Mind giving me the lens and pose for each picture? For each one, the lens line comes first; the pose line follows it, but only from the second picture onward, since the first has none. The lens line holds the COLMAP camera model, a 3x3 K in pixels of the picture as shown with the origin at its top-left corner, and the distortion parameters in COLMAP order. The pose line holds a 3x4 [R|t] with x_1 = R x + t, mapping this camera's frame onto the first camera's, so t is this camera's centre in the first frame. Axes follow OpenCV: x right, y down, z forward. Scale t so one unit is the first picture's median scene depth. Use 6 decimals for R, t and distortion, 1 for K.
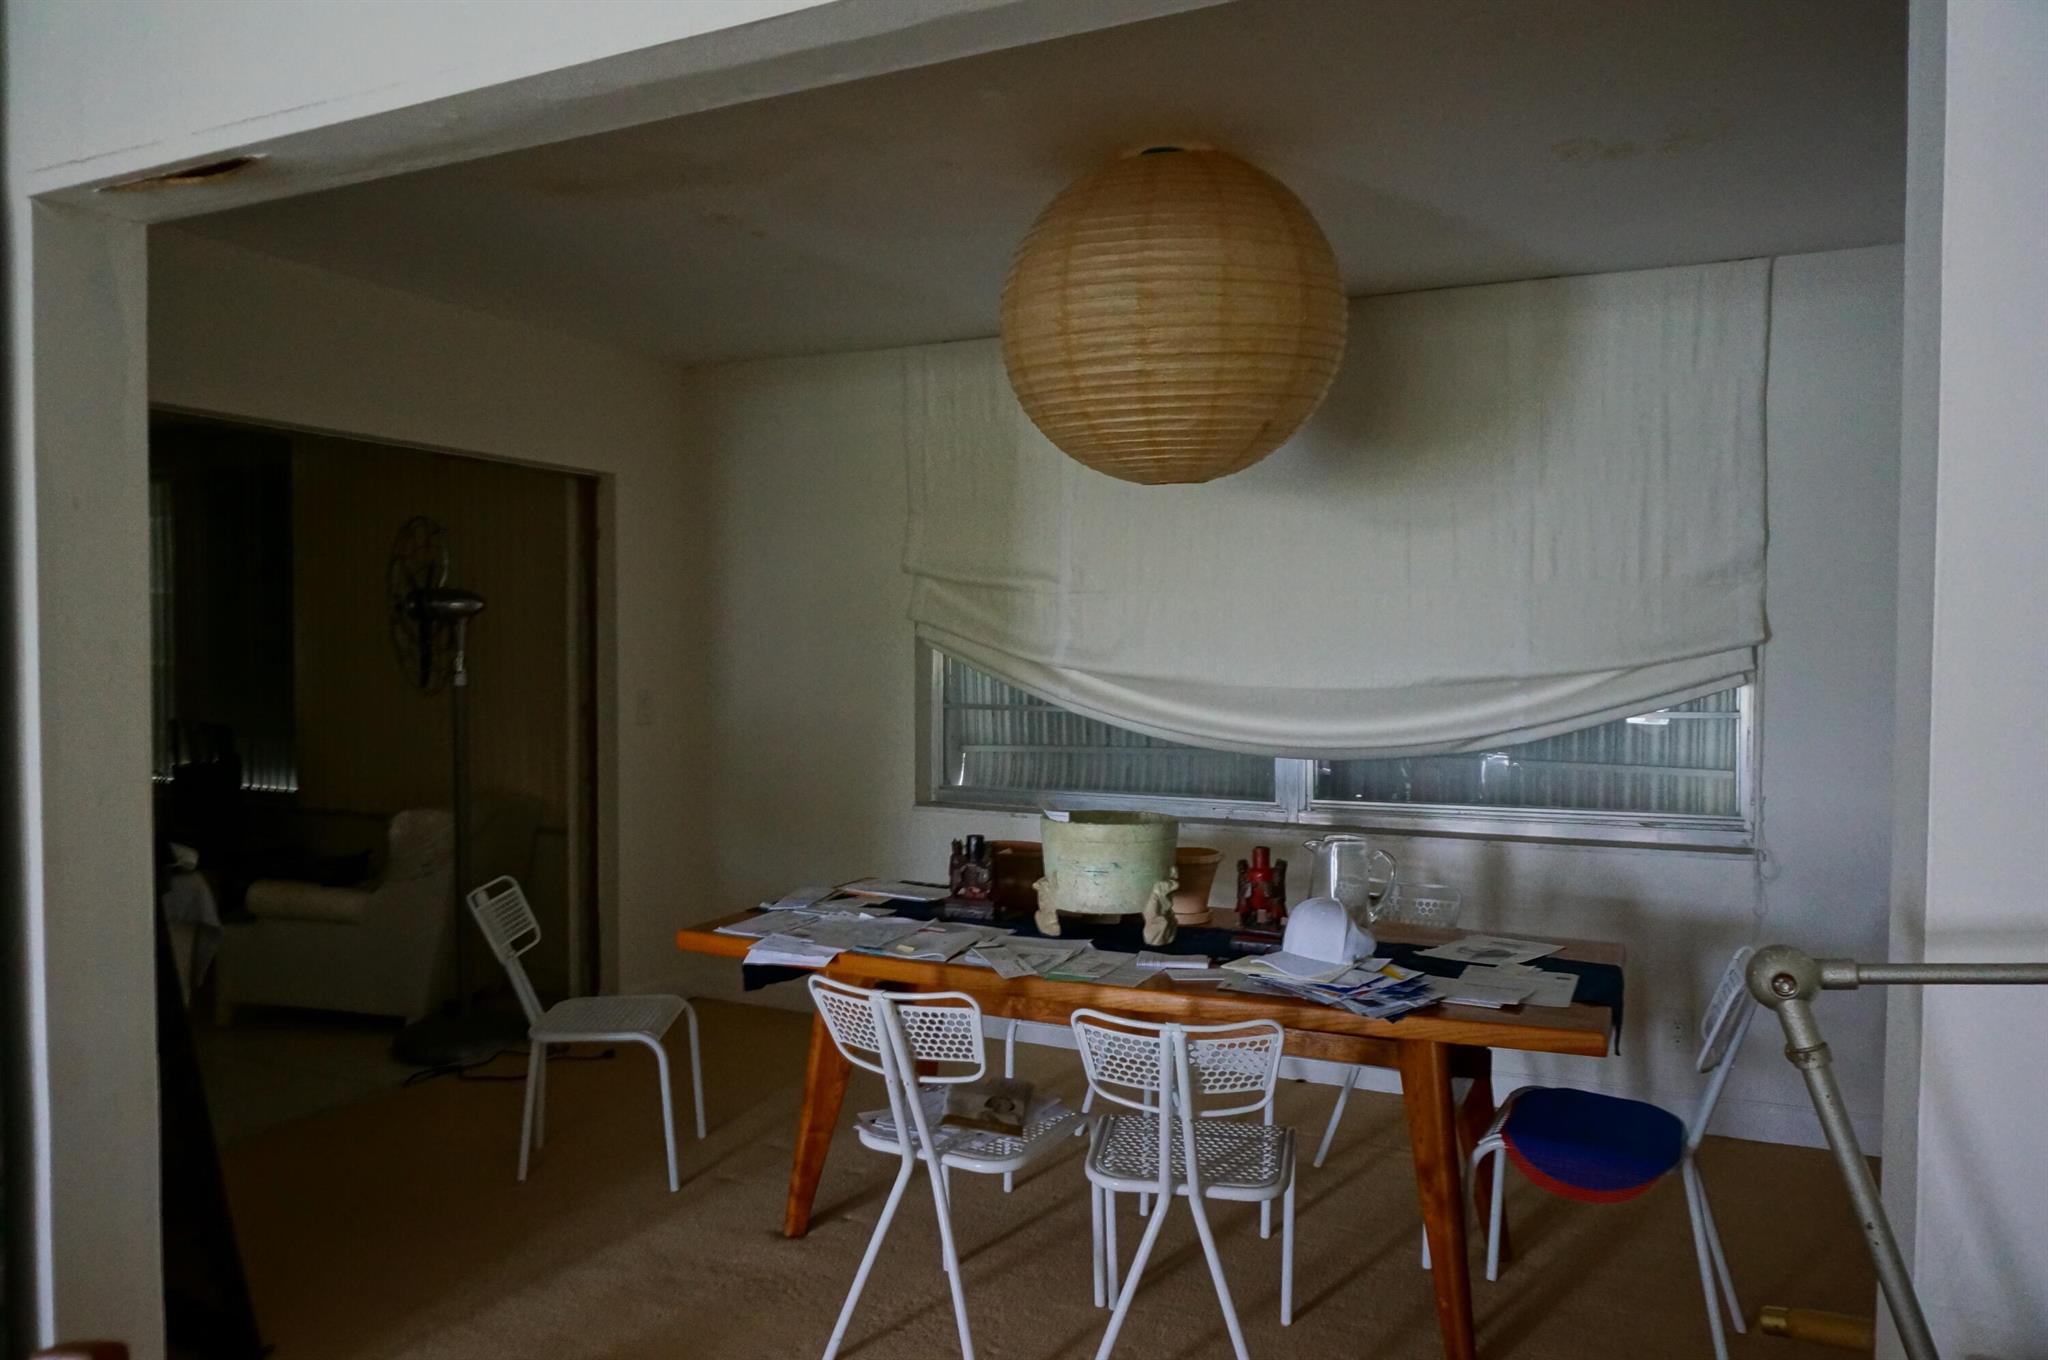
lens RADIAL K [[1407.1, 0, 1024.0], [0, 1407.1, 680.0], [0, 0, 1]] dist [-0.002147, 0.003803]
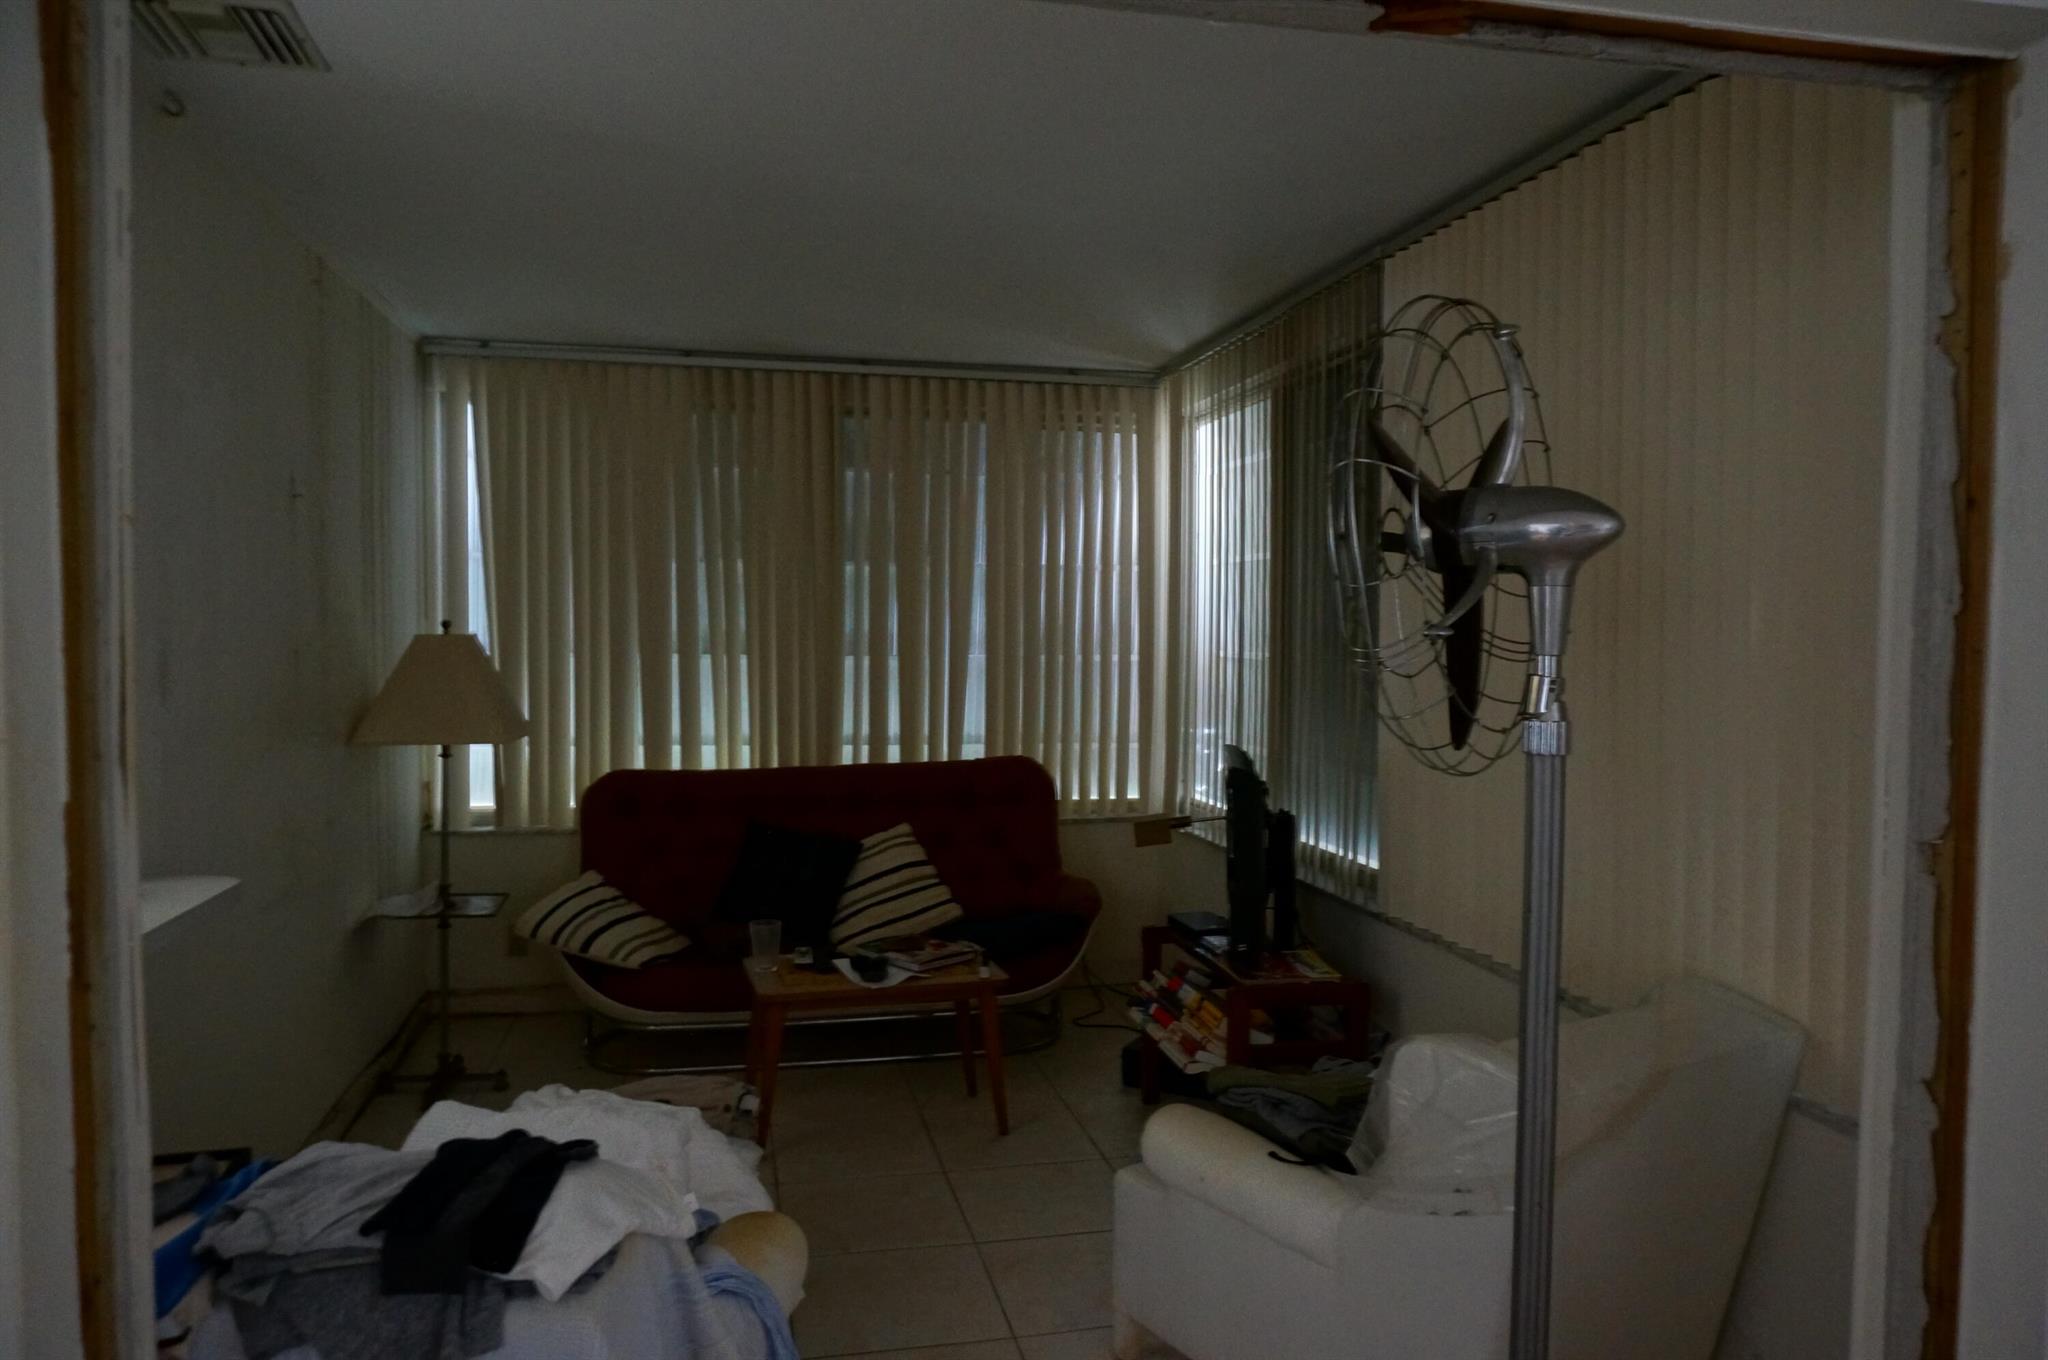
lens RADIAL K [[1407.1, 0, 1024.0], [0, 1407.1, 680.0], [0, 0, 1]] dist [-0.002147, 0.003803]
pose [[0.654332, 0.029764, -0.755622, -0.214403], [-0.018535, 0.999556, 0.023322, -0.020190], [0.755980, -0.001255, 0.654593, 0.658165]]
